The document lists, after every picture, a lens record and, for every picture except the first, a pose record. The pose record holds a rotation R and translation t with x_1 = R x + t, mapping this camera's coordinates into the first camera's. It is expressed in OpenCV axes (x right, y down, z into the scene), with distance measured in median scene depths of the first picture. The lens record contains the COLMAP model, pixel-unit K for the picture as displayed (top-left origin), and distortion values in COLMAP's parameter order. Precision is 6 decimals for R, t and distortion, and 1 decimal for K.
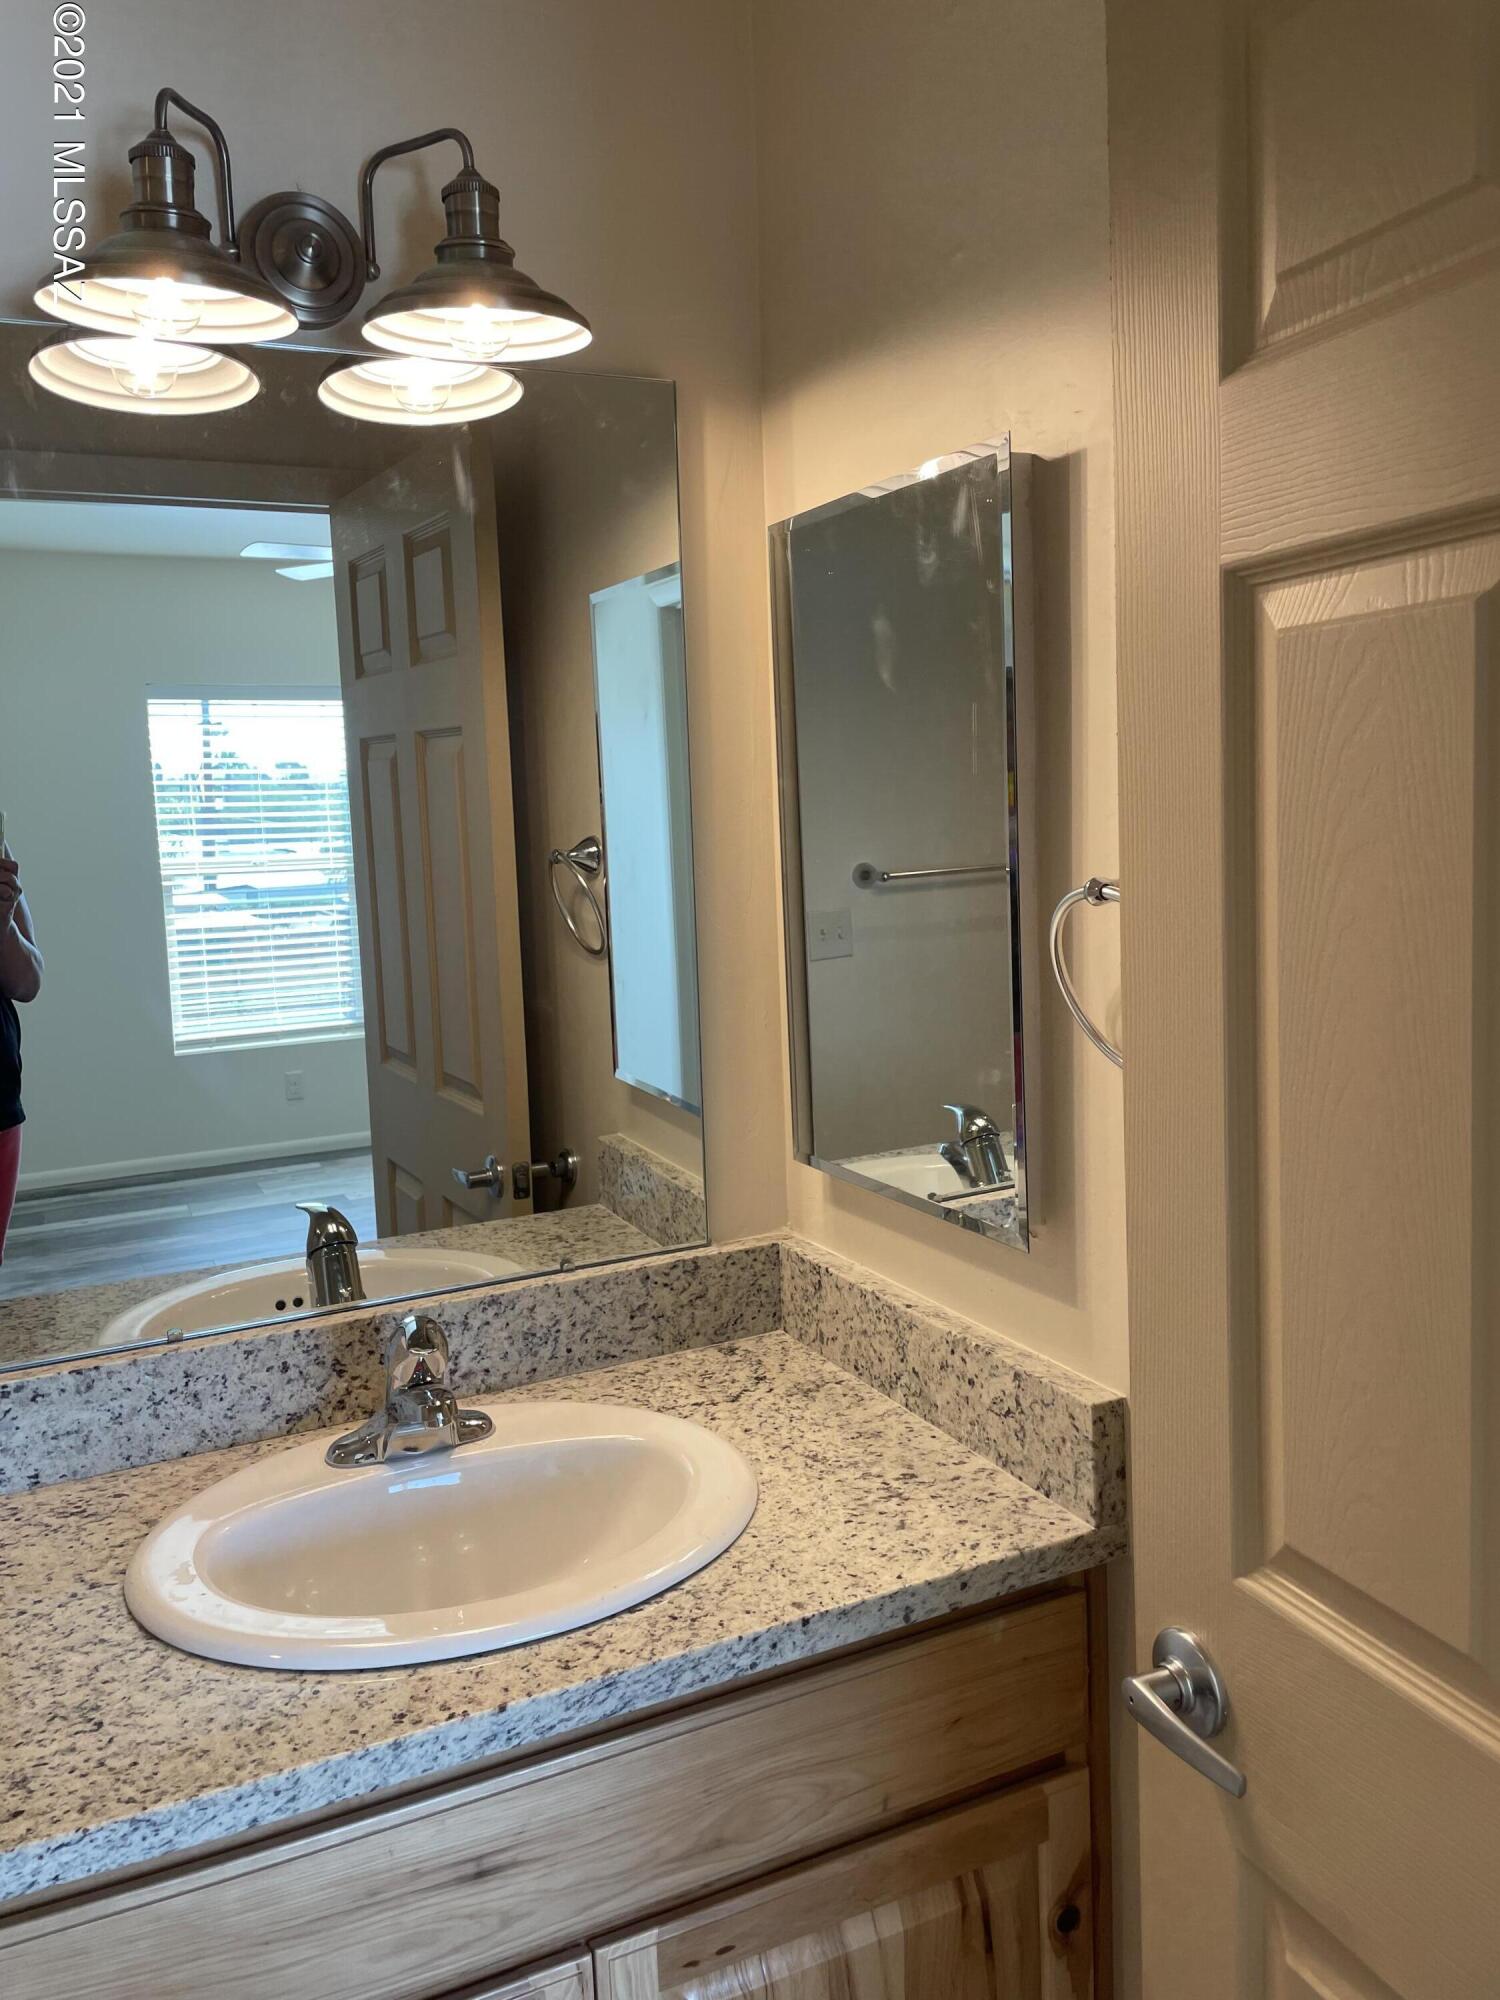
lens RADIAL K [[1515.4, 0, 749.2], [0, 1515.4, 952.0], [0, 0, 1]] dist [0.080985, -0.105842]
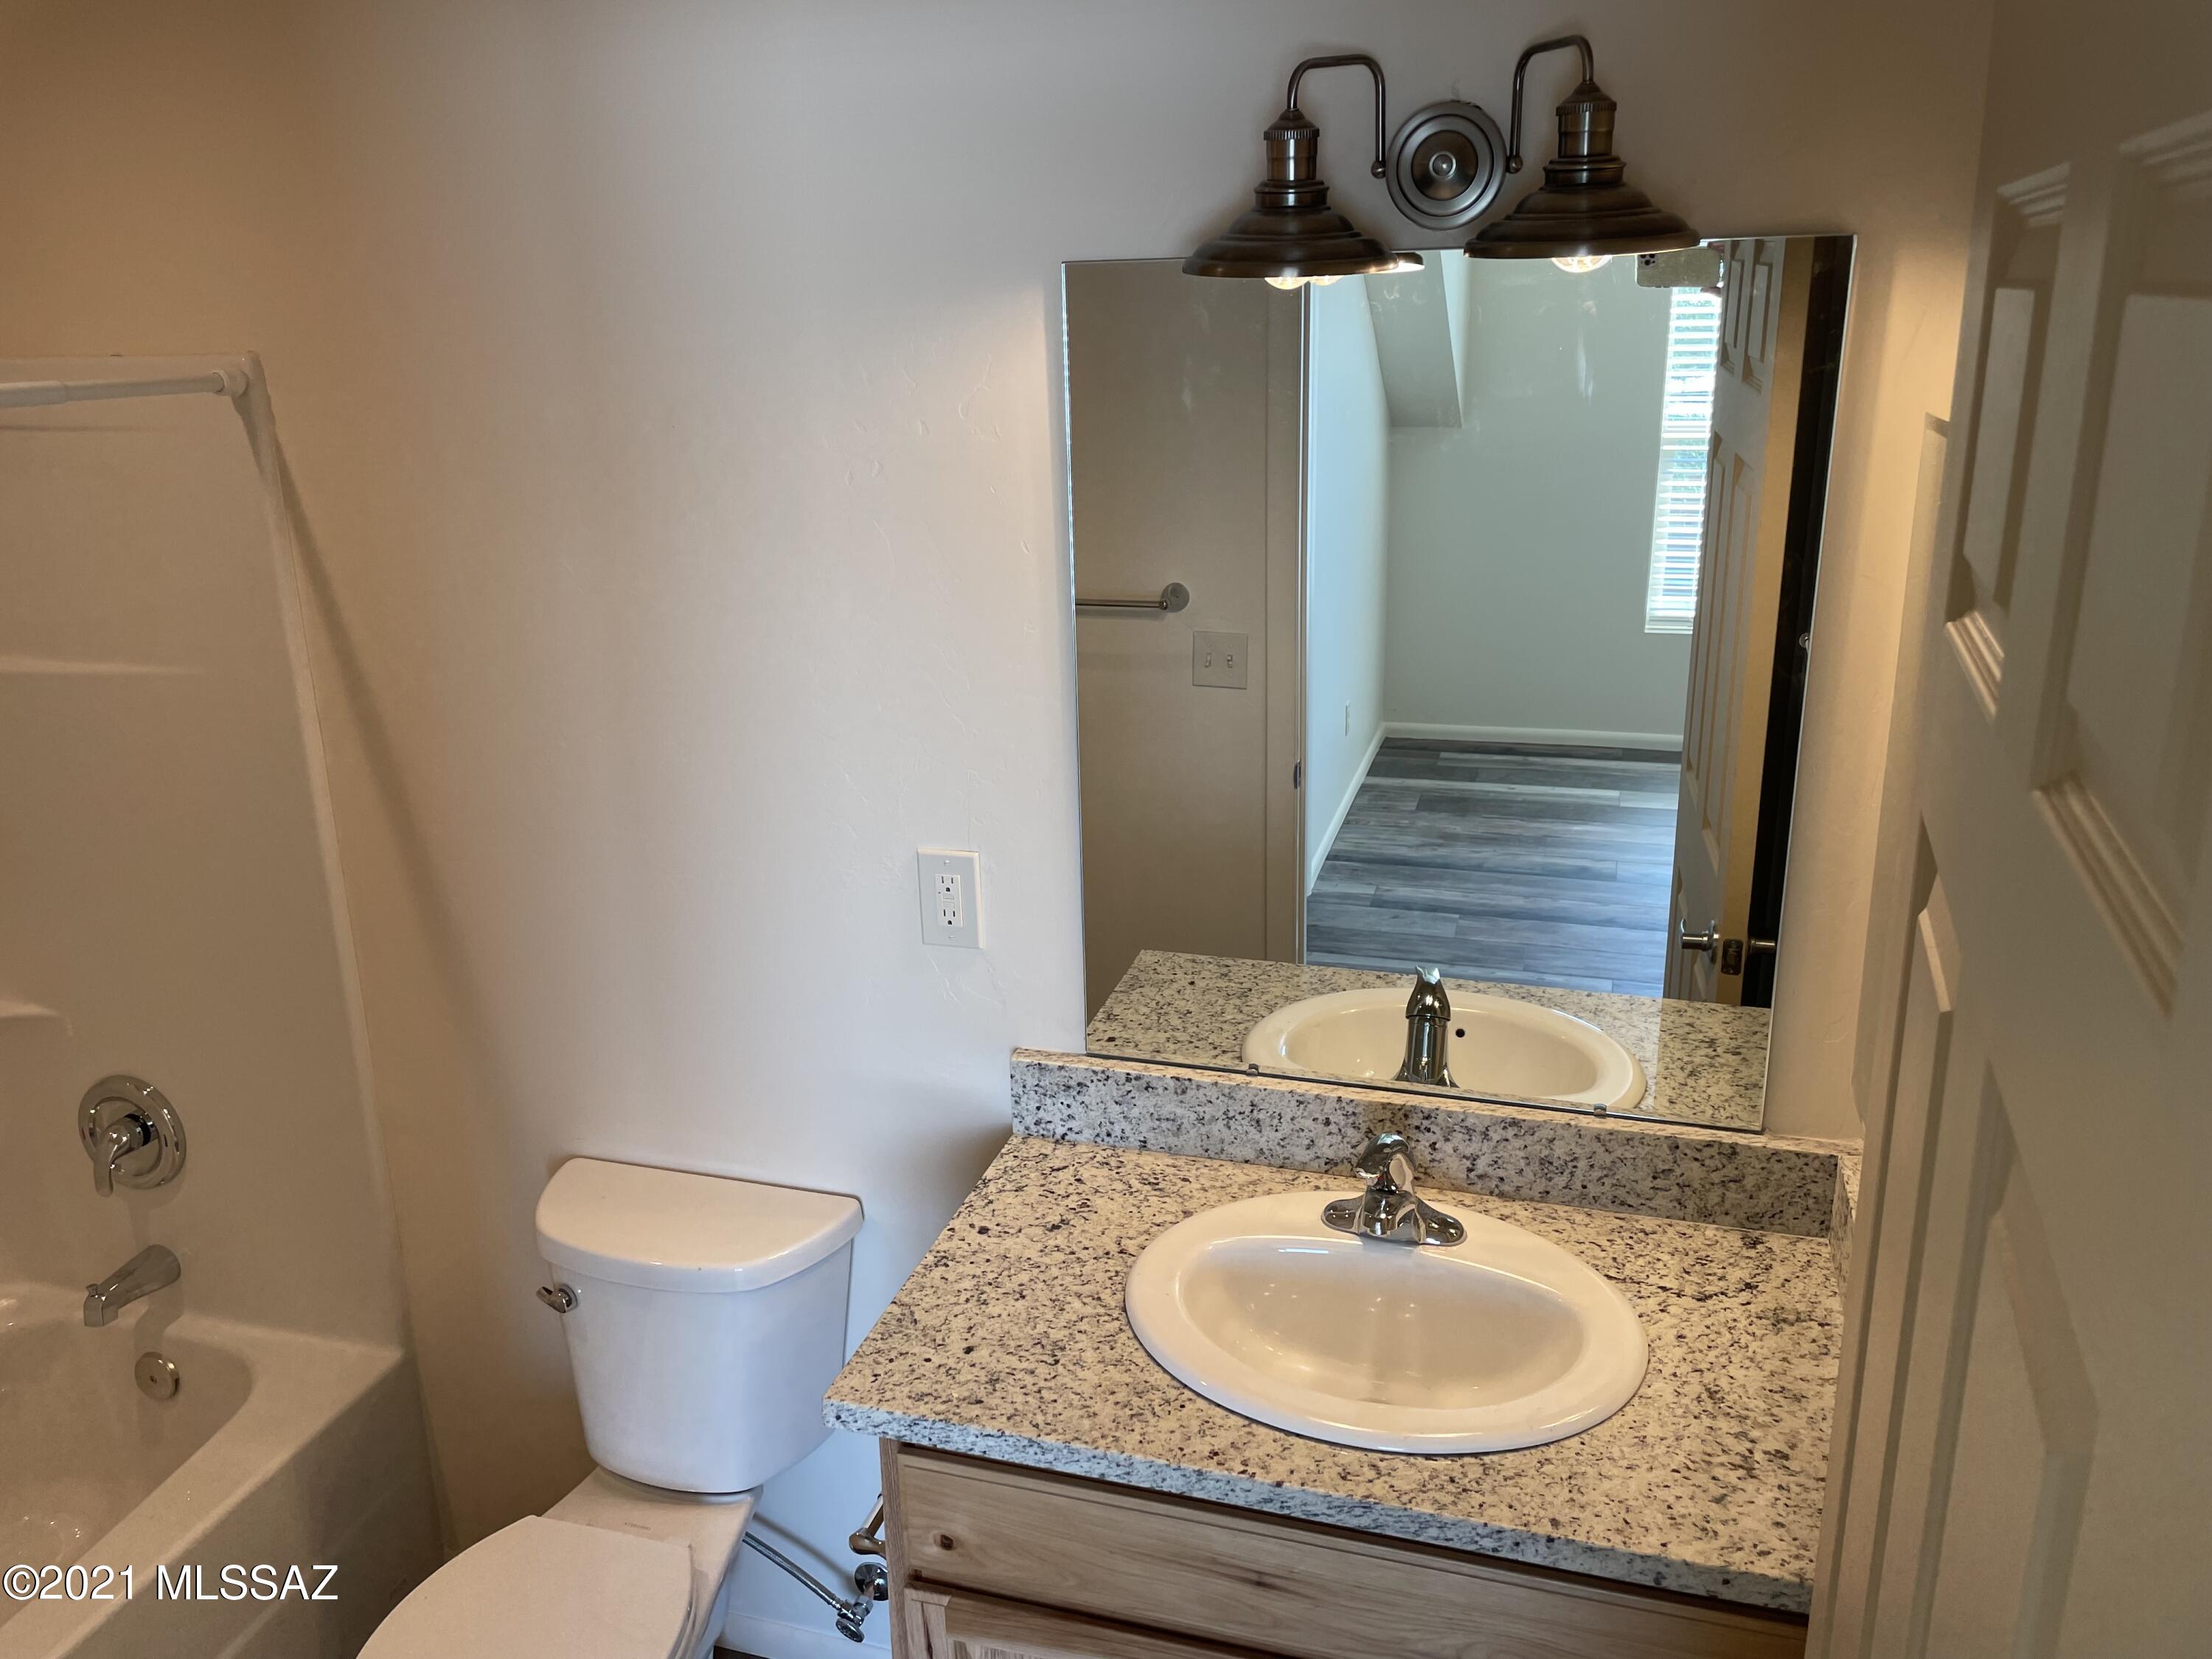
lens RADIAL K [[1676.1, 0, 1092.5], [0, 1676.1, 811.8], [0, 0, 1]] dist [0.080985, -0.105842]
pose [[0.739660, 0.222716, -0.635059, 0.407893], [-0.080385, 0.966134, 0.245199, -0.323099], [0.668162, -0.130314, 0.732514, -0.074748]]
